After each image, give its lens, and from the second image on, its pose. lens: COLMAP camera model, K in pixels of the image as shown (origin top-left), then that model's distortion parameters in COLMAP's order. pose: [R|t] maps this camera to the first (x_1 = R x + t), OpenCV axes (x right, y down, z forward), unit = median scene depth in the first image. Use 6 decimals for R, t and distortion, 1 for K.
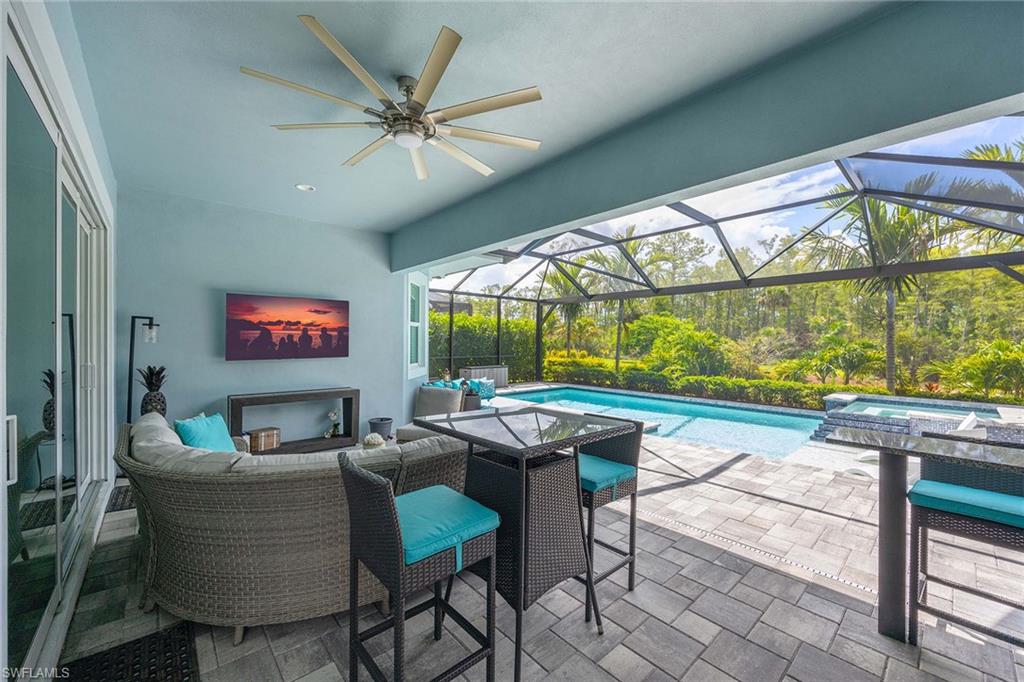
lens RADIAL K [[400.2, 0, 522.9], [0, 400.2, 342.1], [0, 0, 1]] dist [-0.003388, -0.001552]
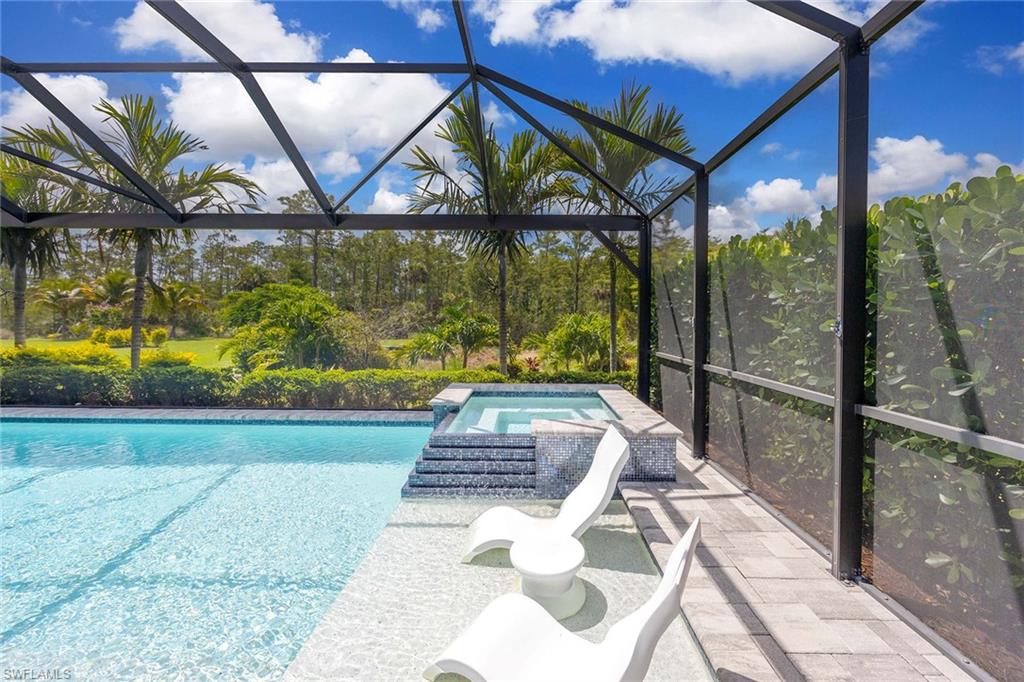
lens RADIAL K [[400.2, 0, 522.0], [0, 400.2, 332.5], [0, 0, 1]] dist [-0.003388, -0.001552]
pose [[0.689233, -0.028295, 0.723987, 0.224081], [-0.000960, 0.999201, 0.039965, 0.002467], [-0.724539, -0.028240, 0.688655, 0.259098]]
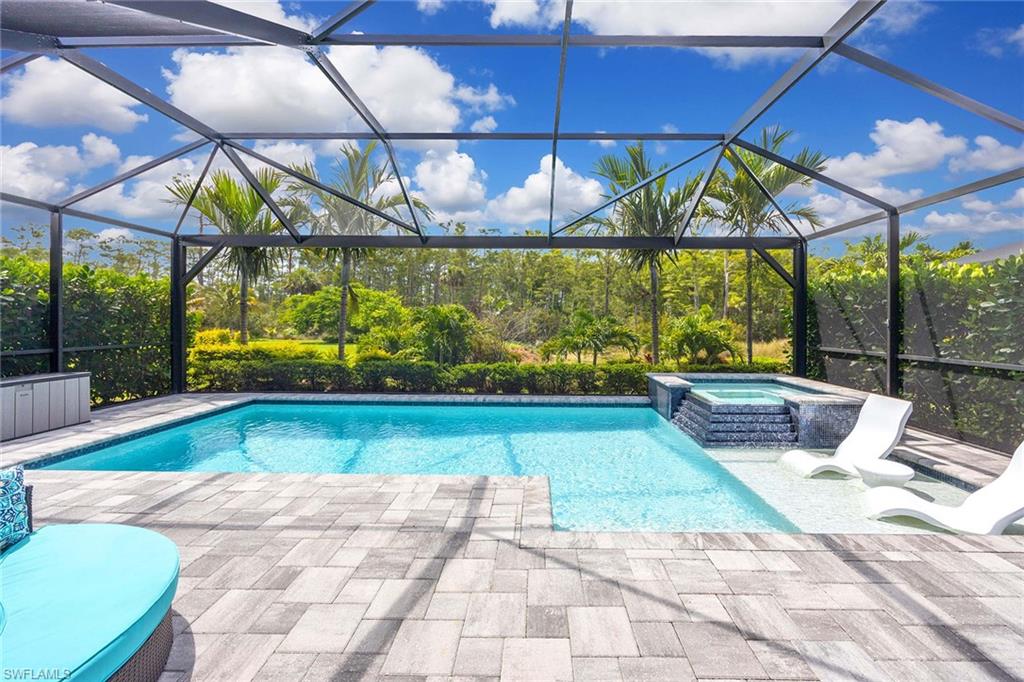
lens RADIAL K [[400.2, 0, 537.5], [0, 400.2, 325.7], [0, 0, 1]] dist [-0.003388, -0.001552]
pose [[0.685154, -0.013662, 0.728270, -0.017611], [0.000024, 0.999824, 0.018734, 0.001395], [-0.728398, -0.012819, 0.685034, 0.356292]]
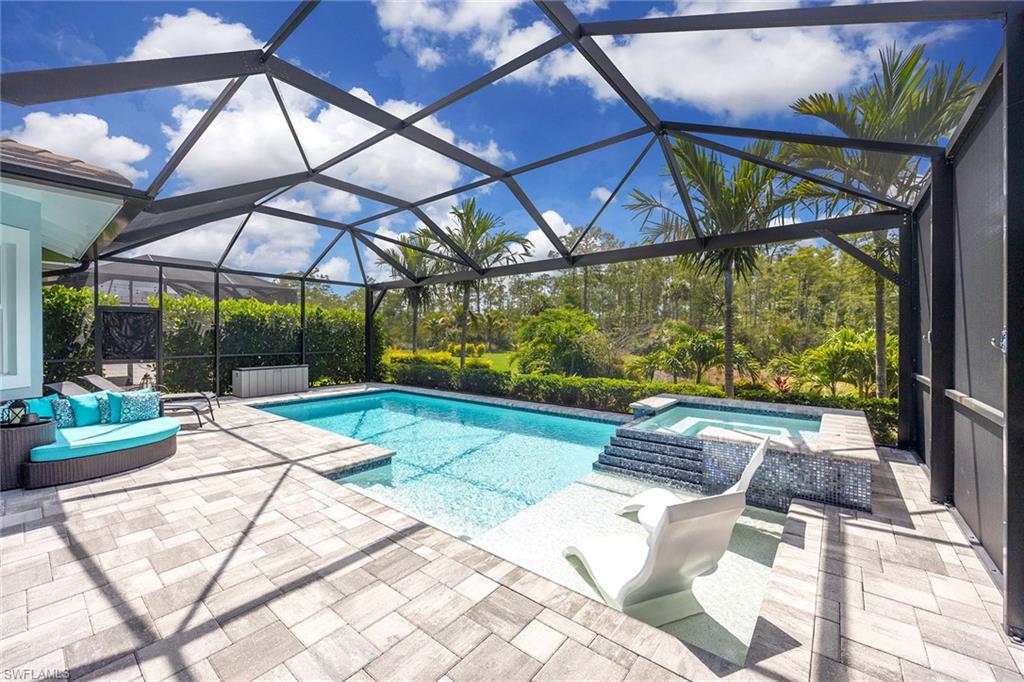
lens RADIAL K [[400.2, 0, 521.5], [0, 400.2, 336.6], [0, 0, 1]] dist [-0.003388, -0.001552]
pose [[0.986976, -0.007692, 0.160683, 0.239553], [0.007349, 0.999969, 0.002731, 0.003681], [-0.160699, -0.001515, 0.987002, 0.158984]]
